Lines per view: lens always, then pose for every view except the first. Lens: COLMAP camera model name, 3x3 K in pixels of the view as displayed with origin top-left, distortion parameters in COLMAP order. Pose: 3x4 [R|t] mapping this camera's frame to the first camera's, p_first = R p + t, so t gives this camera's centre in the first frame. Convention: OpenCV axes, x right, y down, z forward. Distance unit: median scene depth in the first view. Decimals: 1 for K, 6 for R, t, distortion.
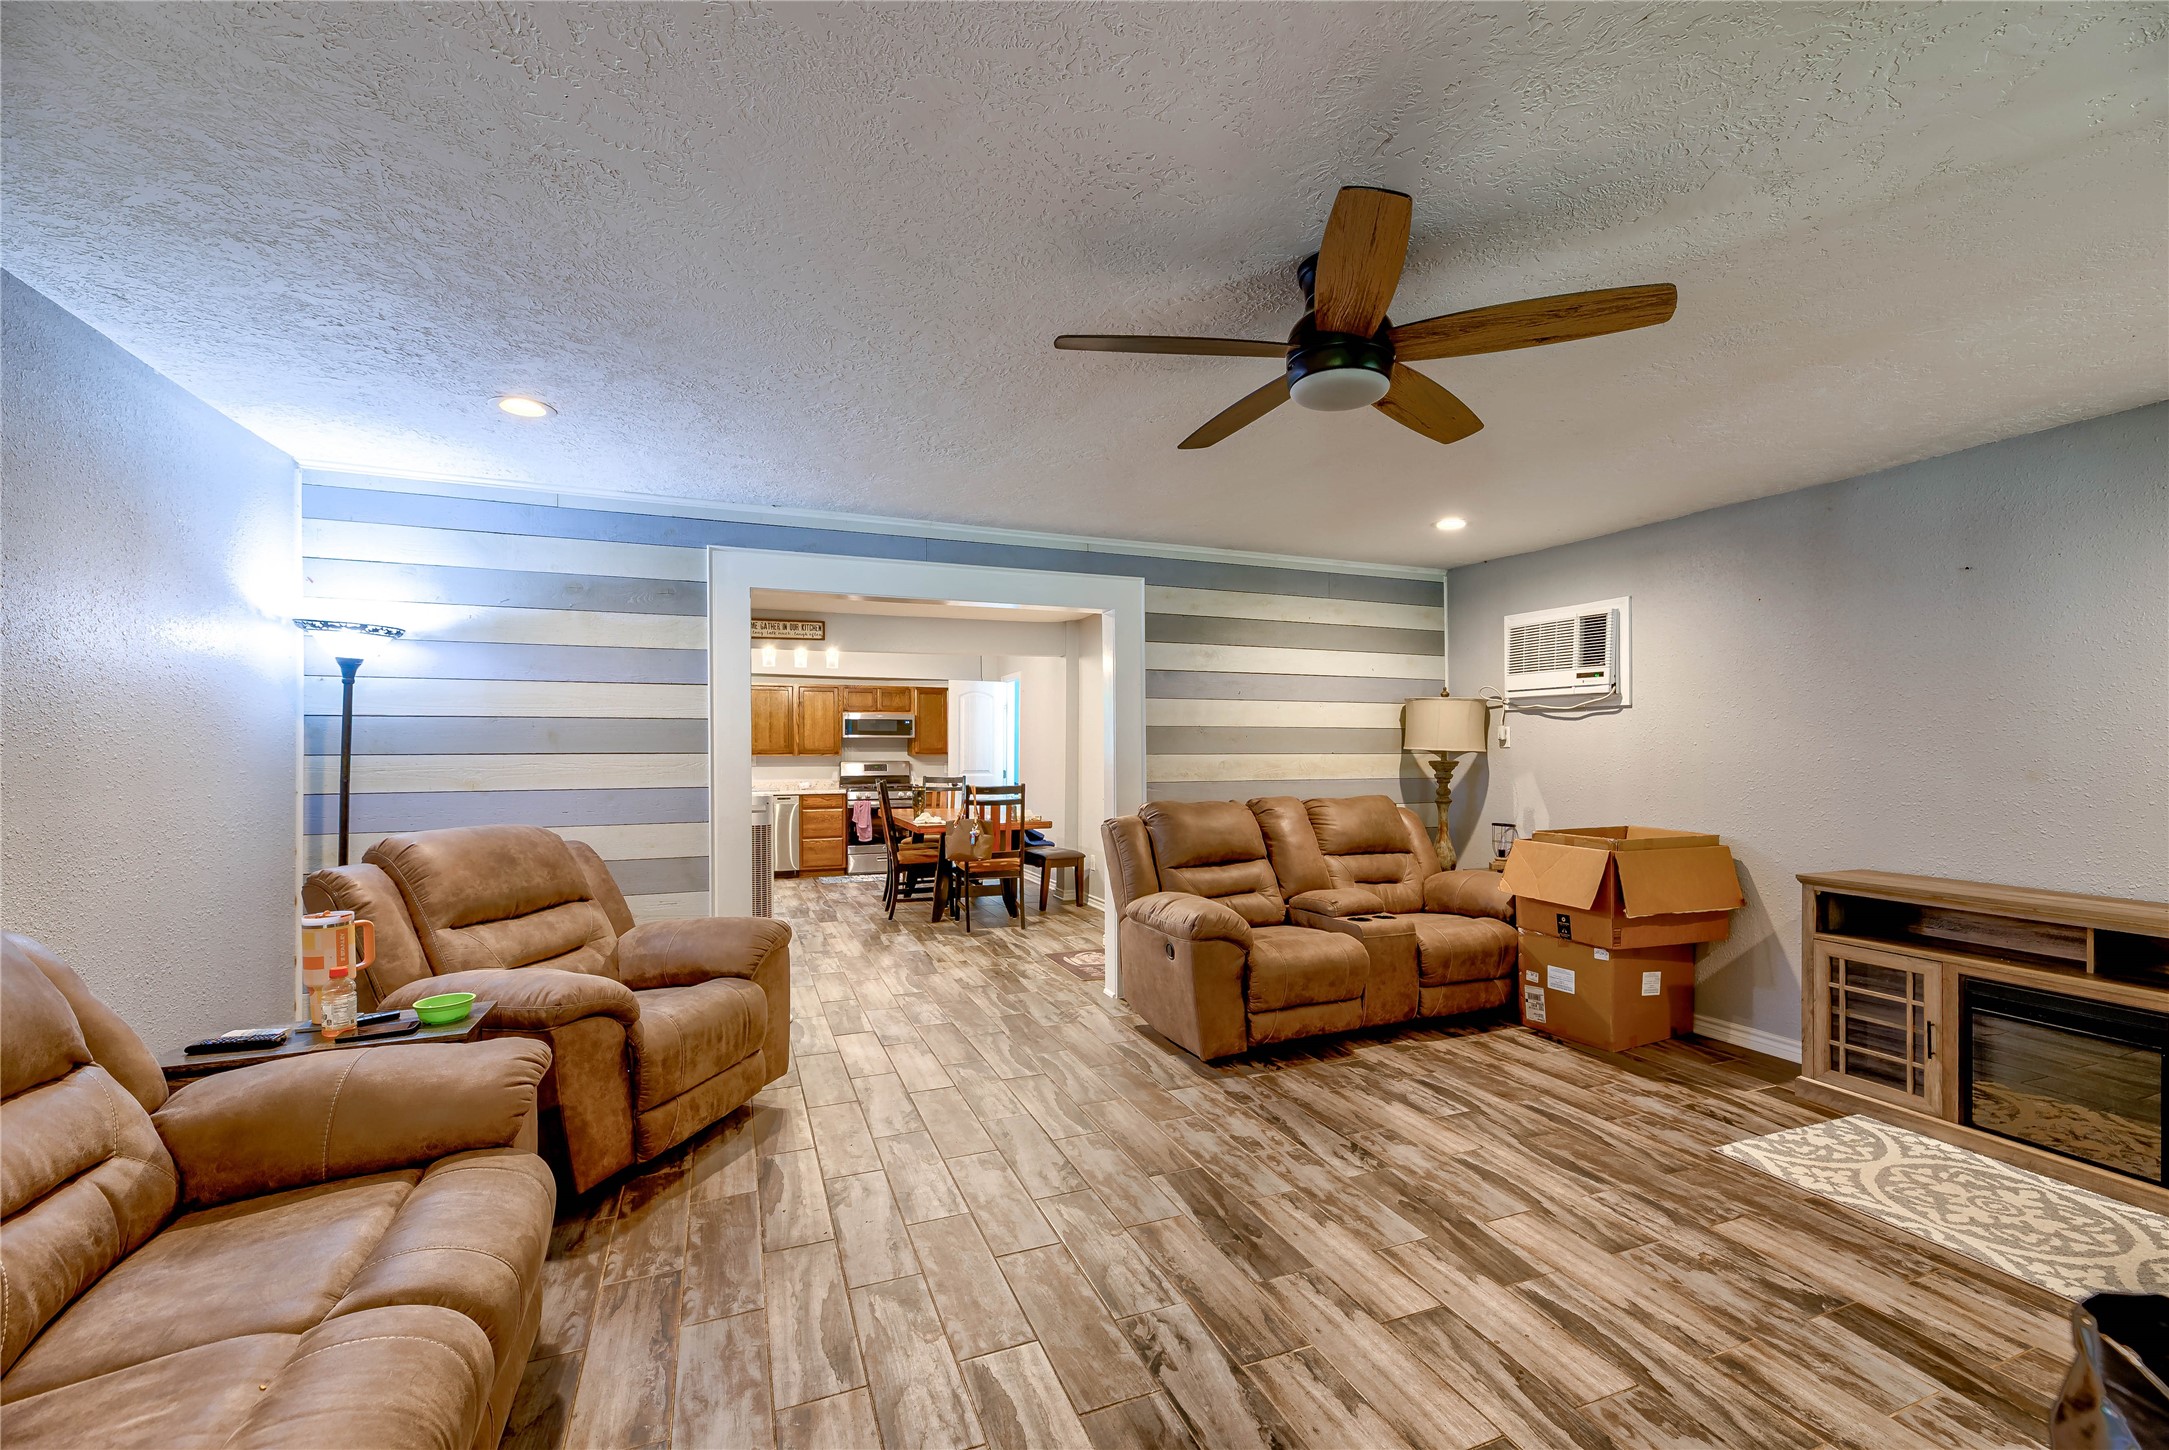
lens RADIAL K [[916.4, 0, 1105.8], [0, 916.4, 744.6], [0, 0, 1]] dist [0.012286, -0.000486]
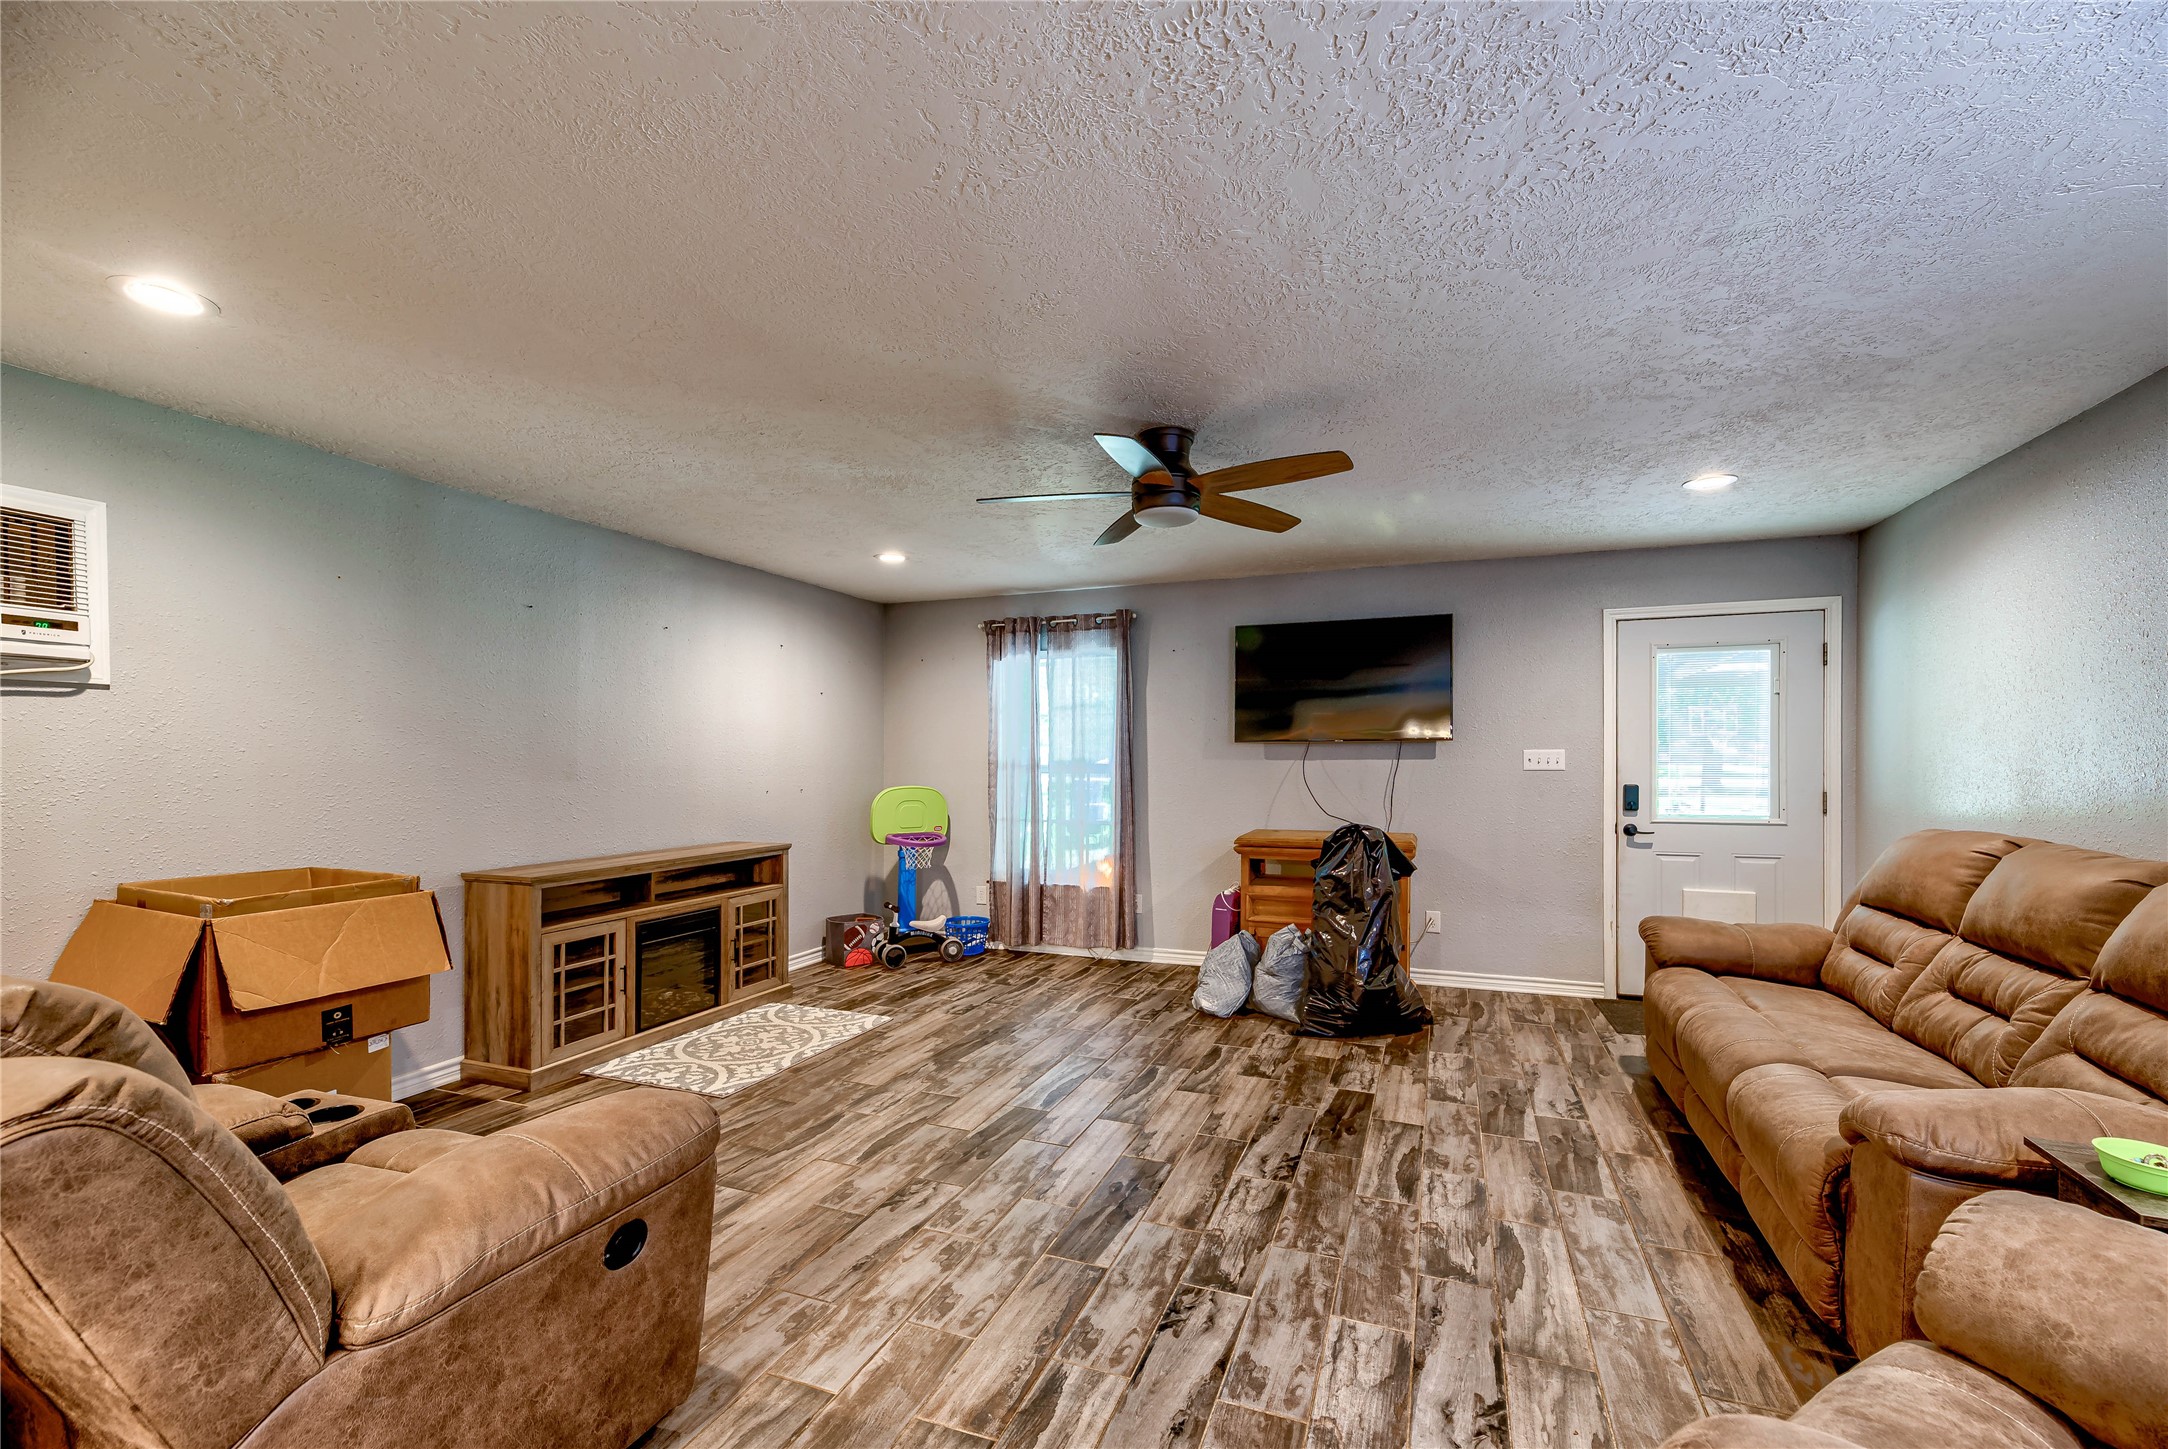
lens RADIAL K [[916.0, 0, 1105.3], [0, 916.0, 744.1], [0, 0, 1]] dist [0.012286, -0.000486]
pose [[-0.733864, 0.008457, 0.679244, -0.436725], [-0.000403, 0.999917, -0.012884, 0.004520], [-0.679296, -0.009729, -0.733800, 1.353172]]
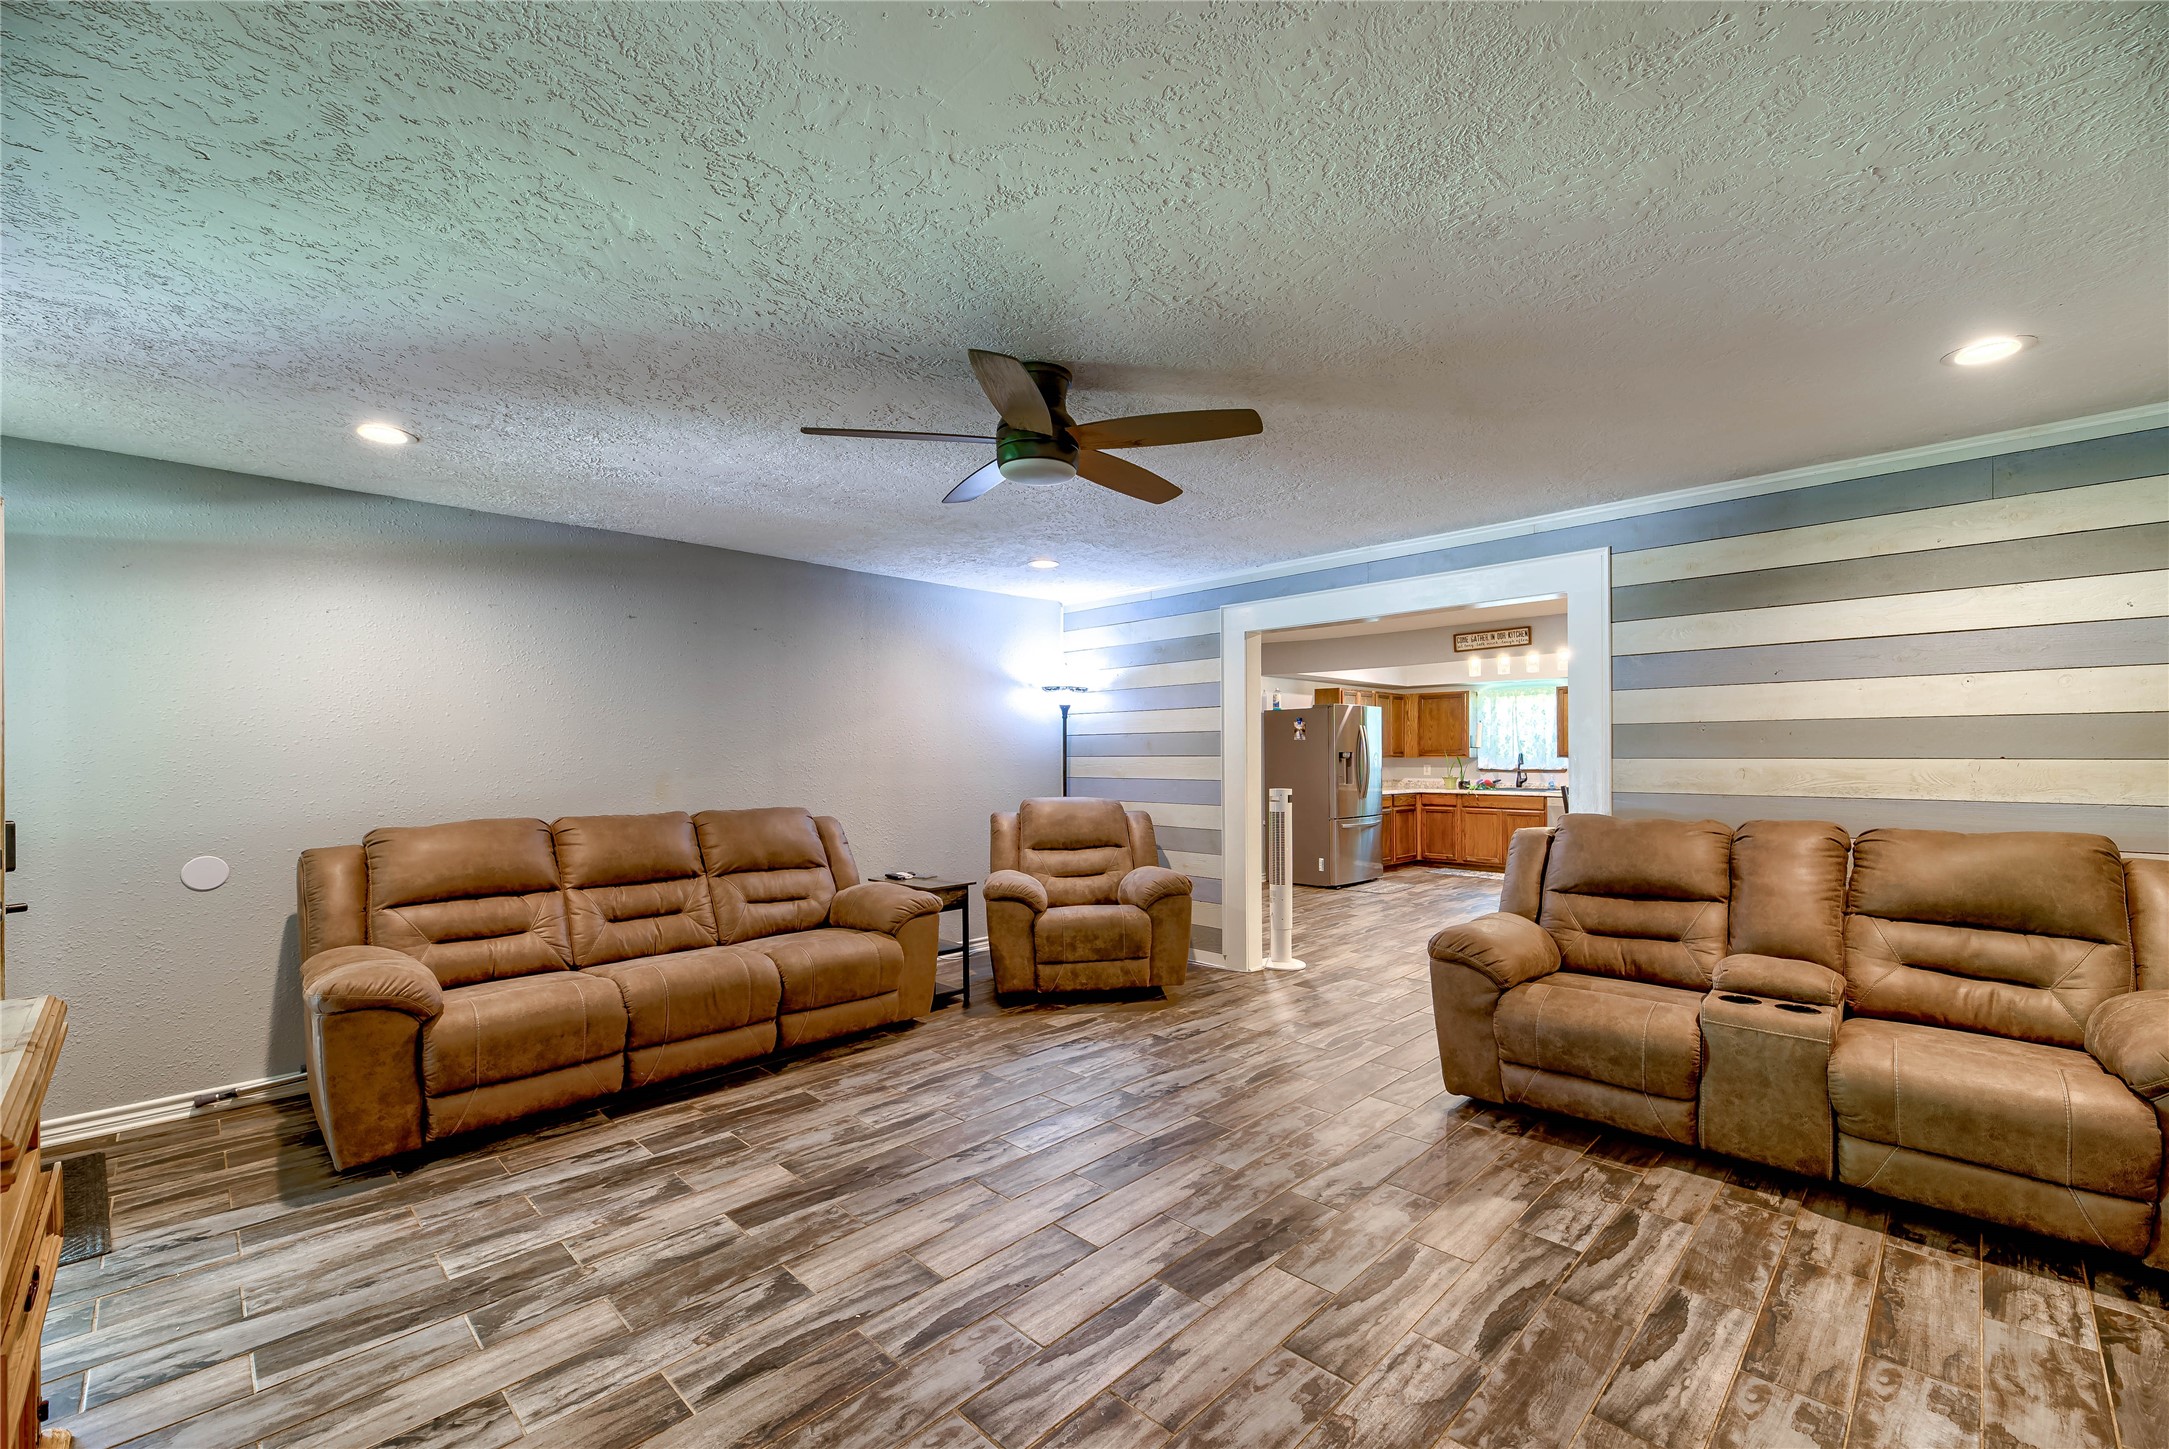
lens RADIAL K [[878.4, 0, 1099.2], [0, 878.4, 743.8], [0, 0, 1]] dist [0.014440, -0.000408]
pose [[0.397963, -0.009903, -0.917348, 0.873162], [0.008668, 0.999938, -0.007034, -0.001768], [0.917361, -0.005152, 0.398024, 0.366327]]
